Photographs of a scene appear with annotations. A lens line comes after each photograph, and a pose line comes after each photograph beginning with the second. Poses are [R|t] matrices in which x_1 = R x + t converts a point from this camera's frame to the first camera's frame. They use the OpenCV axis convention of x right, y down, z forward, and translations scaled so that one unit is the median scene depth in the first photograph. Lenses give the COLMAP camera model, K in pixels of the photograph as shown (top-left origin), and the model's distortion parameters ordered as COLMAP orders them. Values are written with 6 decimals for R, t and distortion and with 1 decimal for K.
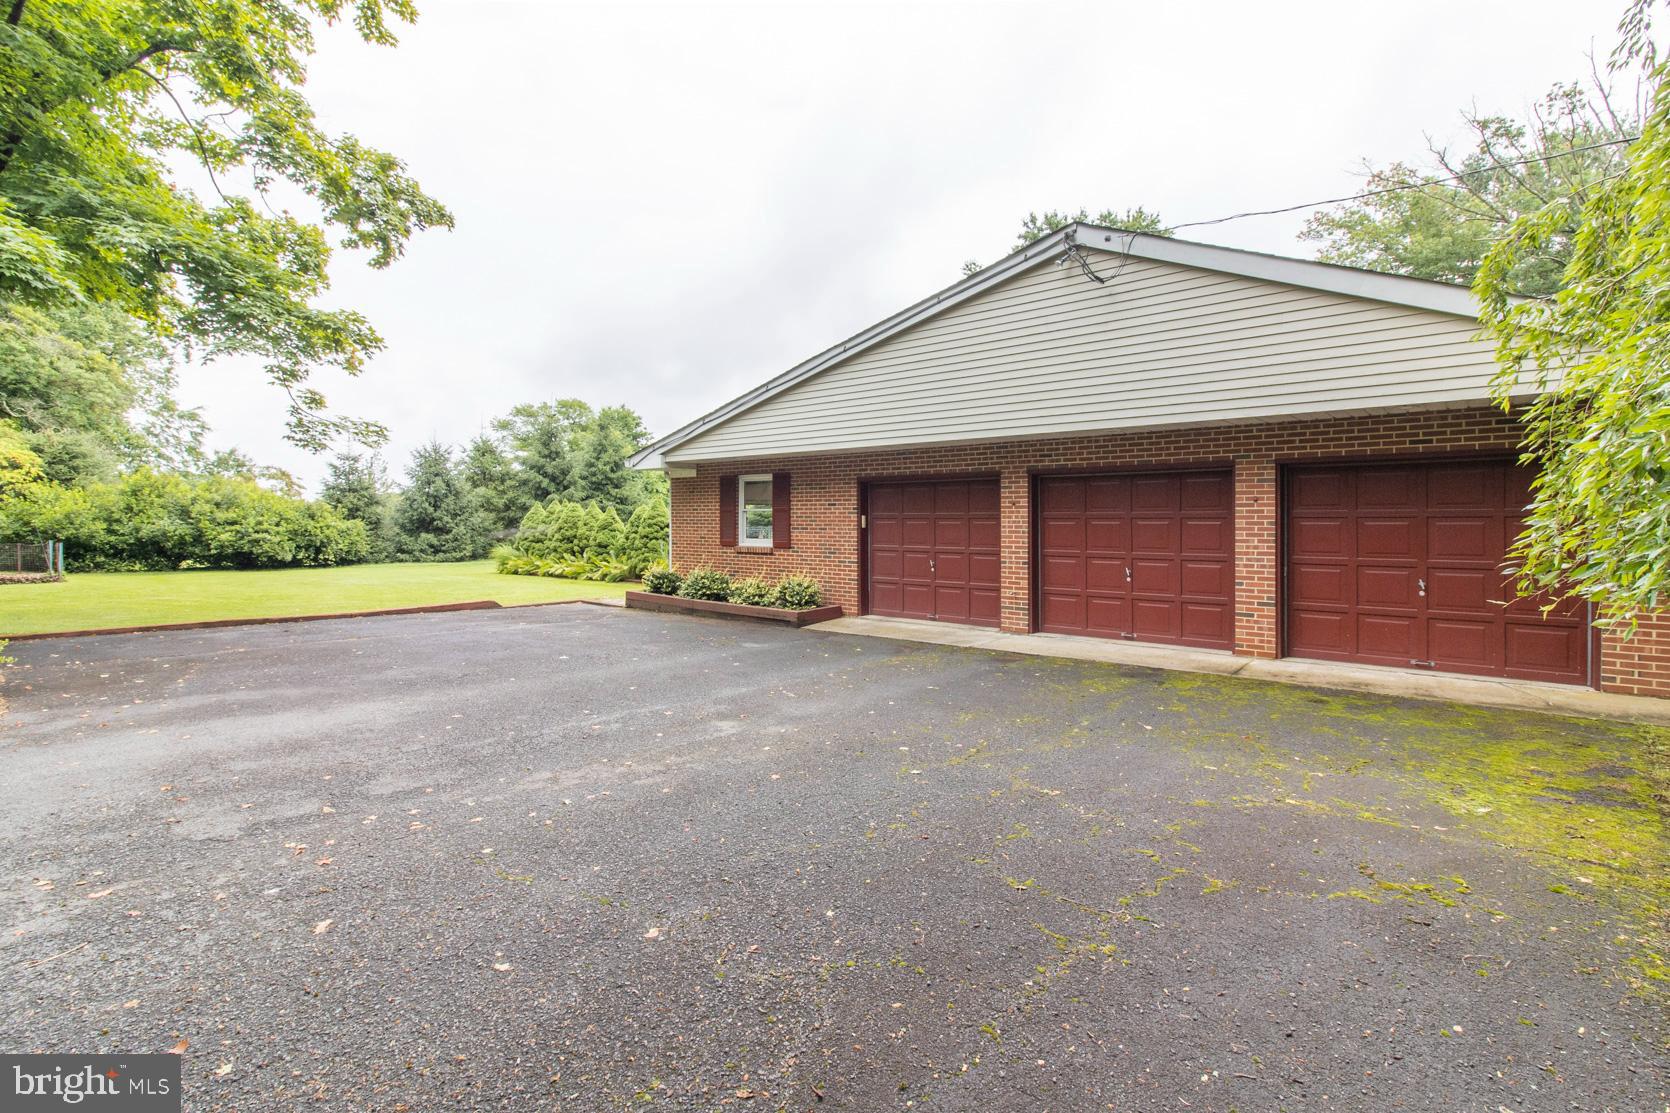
lens RADIAL K [[774.9, 0, 836.4], [0, 774.9, 548.7], [0, 0, 1]] dist [0.005305, 0.000790]
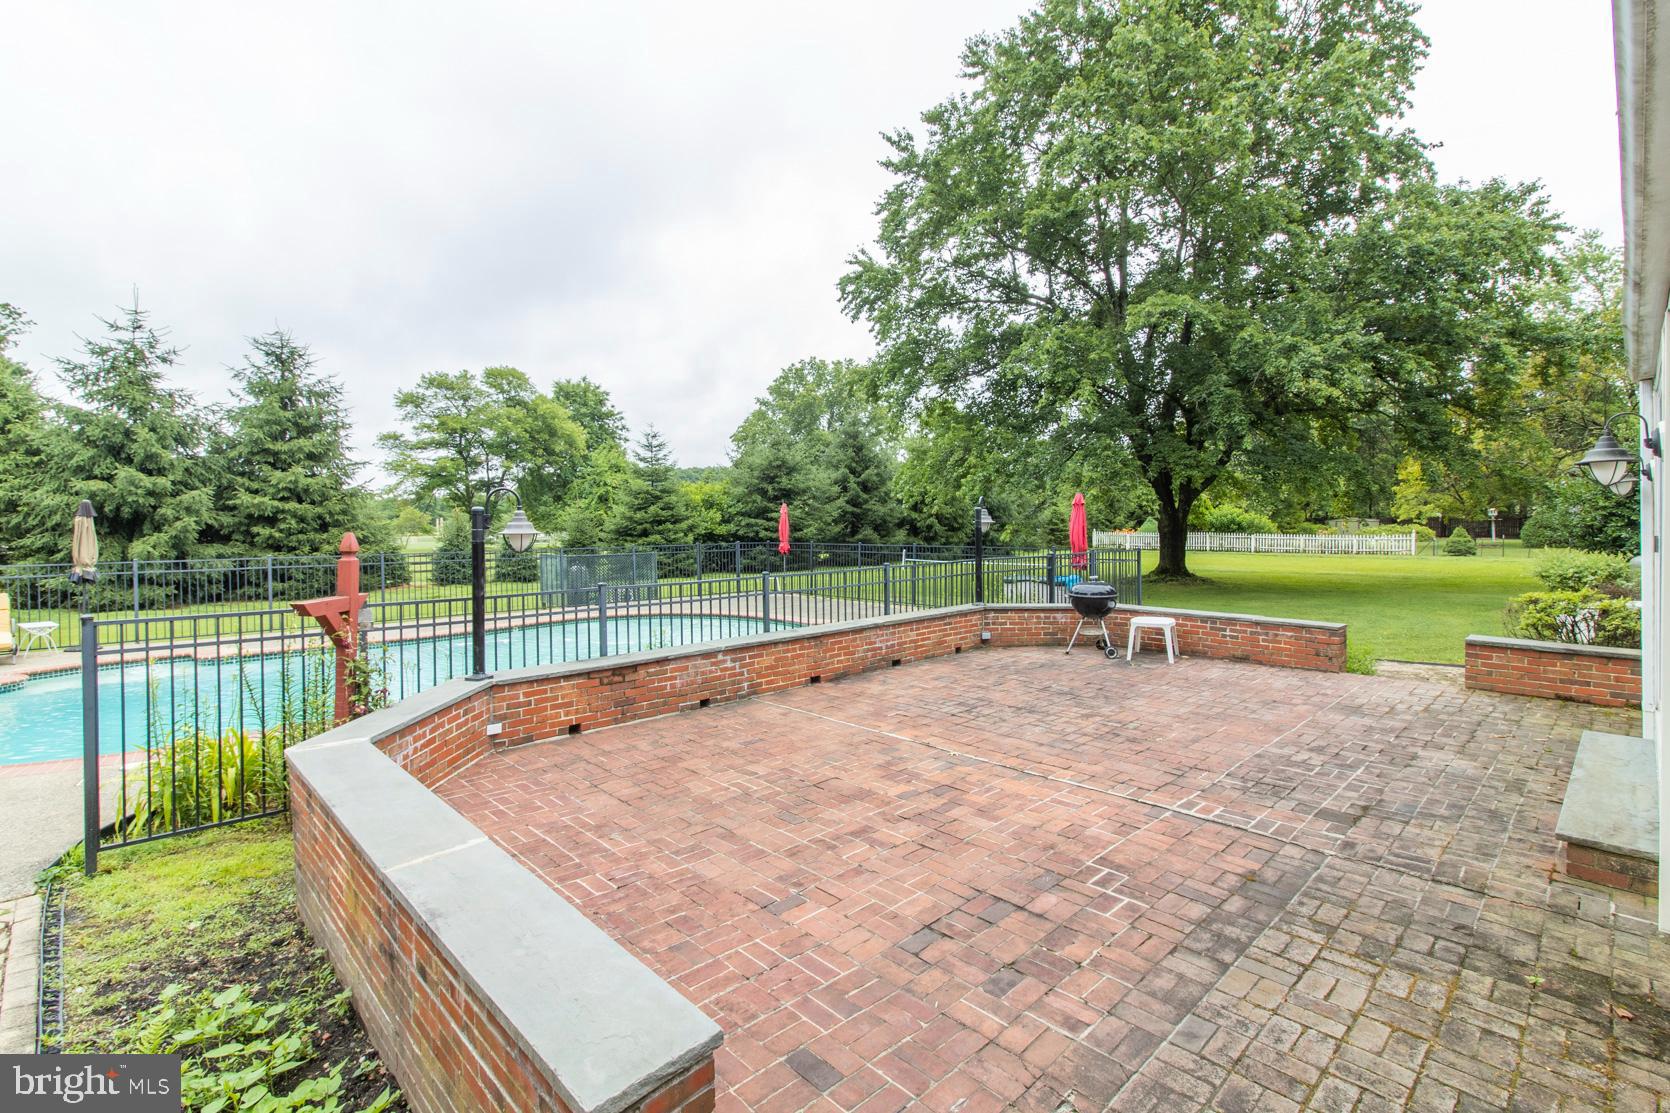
lens RADIAL K [[774.9, 0, 843.1], [0, 774.9, 530.8], [0, 0, 1]] dist [0.005305, 0.000790]
pose [[0.994921, 0.001326, -0.100649, 0.077517], [-0.003311, 0.999803, -0.019552, -0.014433], [0.100604, 0.019786, 0.994730, 0.266622]]
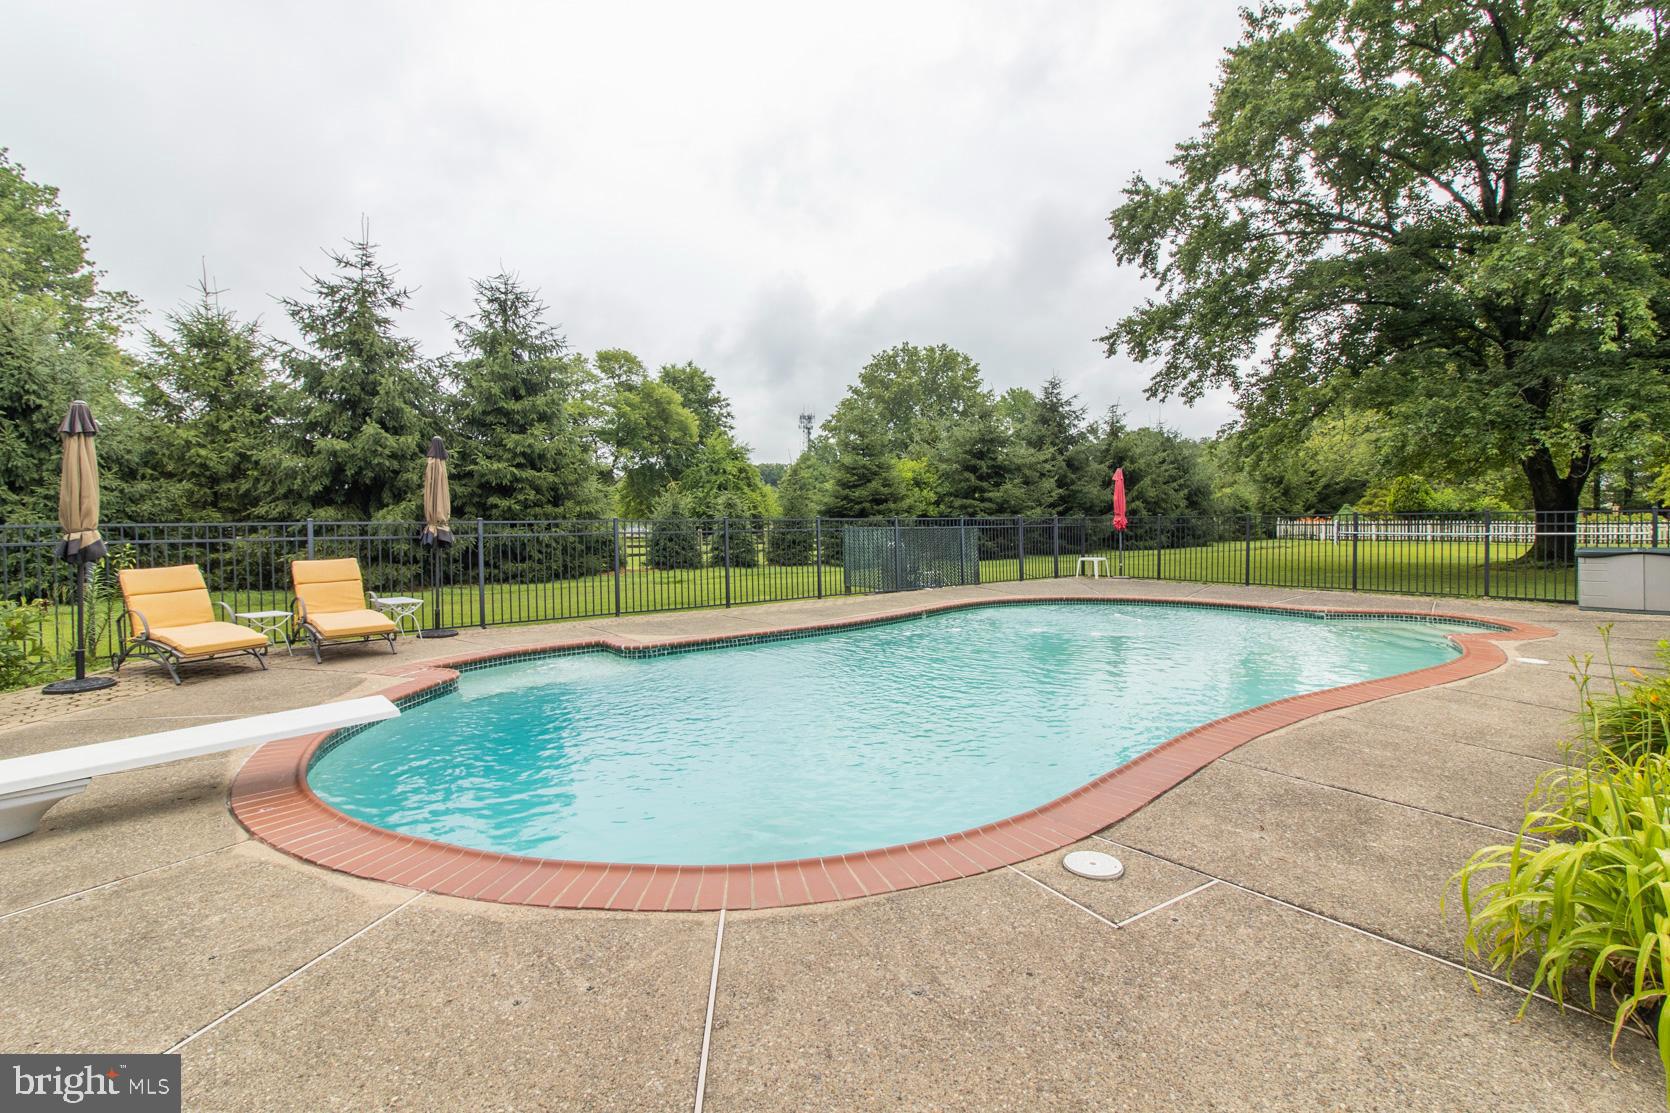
lens RADIAL K [[774.9, 0, 836.1], [0, 774.9, 544.5], [0, 0, 1]] dist [0.005305, 0.000790]
pose [[0.987628, 0.006729, -0.156671, -0.014195], [-0.006851, 0.999977, -0.000236, -0.007065], [0.156666, 0.001307, 0.987651, 0.301214]]
